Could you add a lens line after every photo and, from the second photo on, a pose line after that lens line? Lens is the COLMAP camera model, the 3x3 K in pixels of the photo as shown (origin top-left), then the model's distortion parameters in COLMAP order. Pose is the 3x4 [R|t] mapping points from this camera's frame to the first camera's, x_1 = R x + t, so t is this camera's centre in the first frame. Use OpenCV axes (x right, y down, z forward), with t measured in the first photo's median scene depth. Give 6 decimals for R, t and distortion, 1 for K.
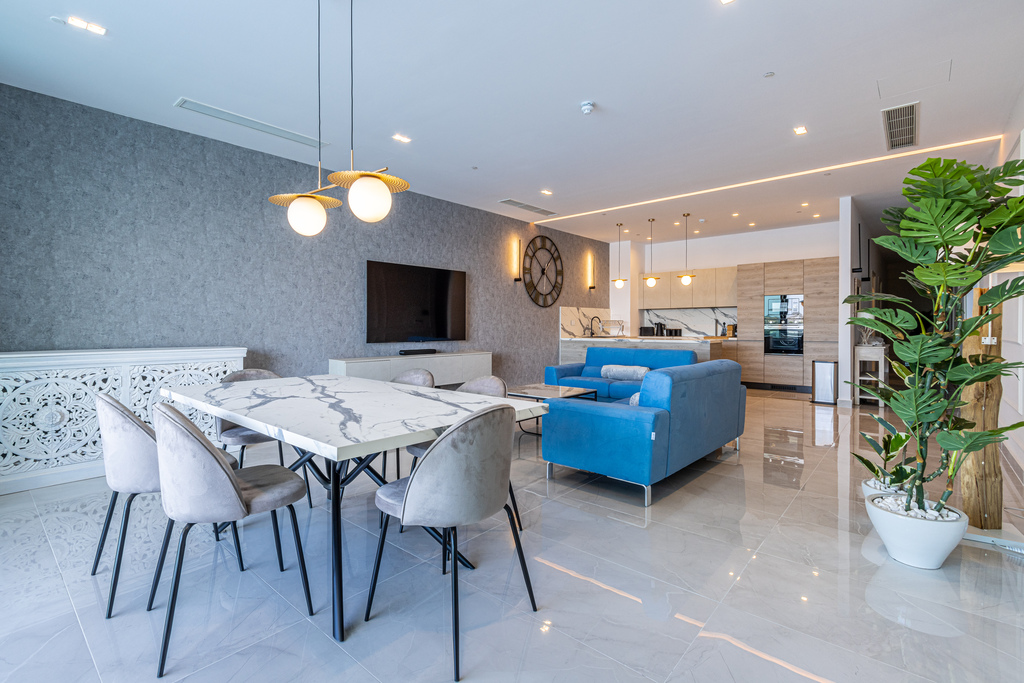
lens RADIAL K [[482.0, 0, 509.0], [0, 482.0, 331.0], [0, 0, 1]] dist [0.000702, -0.004022]
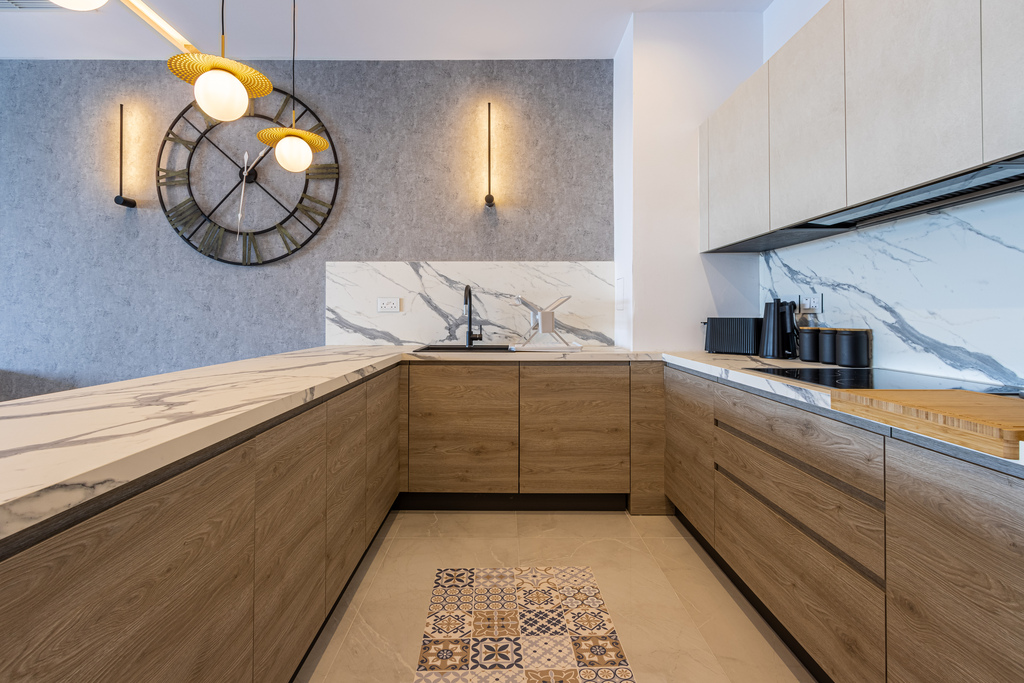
lens RADIAL K [[482.0, 0, 457.6], [0, 482.0, 308.1], [0, 0, 1]] dist [0.000702, -0.004022]
pose [[0.634861, -0.007803, -0.772587, 0.467787], [-0.011627, 0.999739, -0.019651, -0.008782], [0.772538, 0.021458, 0.634605, 0.857697]]
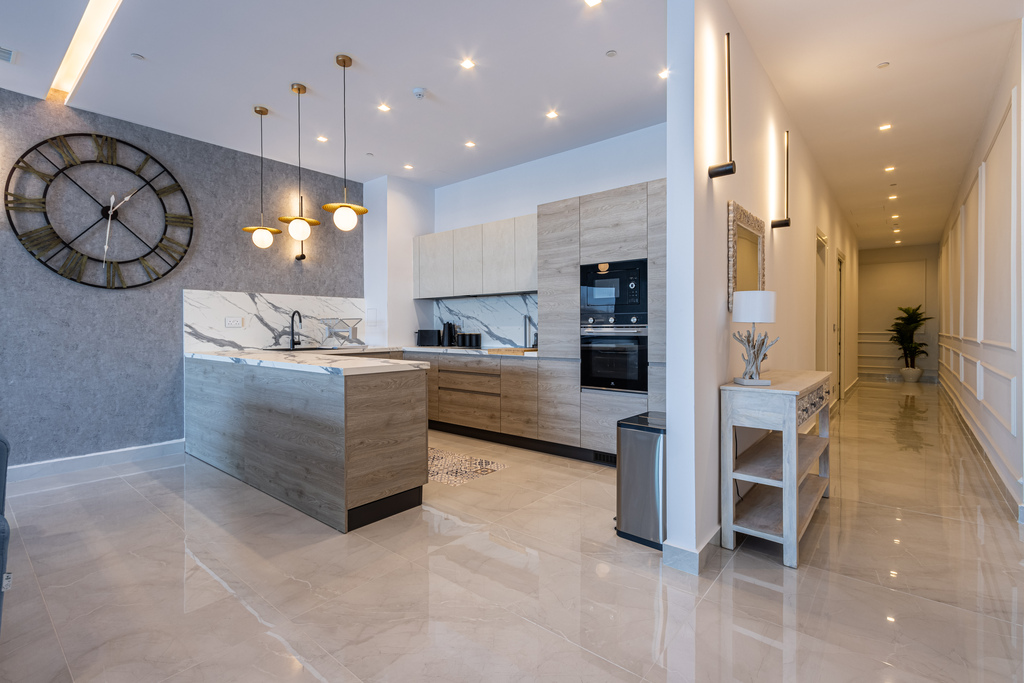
lens RADIAL K [[482.0, 0, 500.9], [0, 482.0, 334.1], [0, 0, 1]] dist [0.000702, -0.004022]
pose [[0.999920, -0.000215, 0.012681, 0.434826], [0.000205, 1.000000, 0.000801, -0.005107], [-0.012682, -0.000798, 0.999919, 0.509400]]
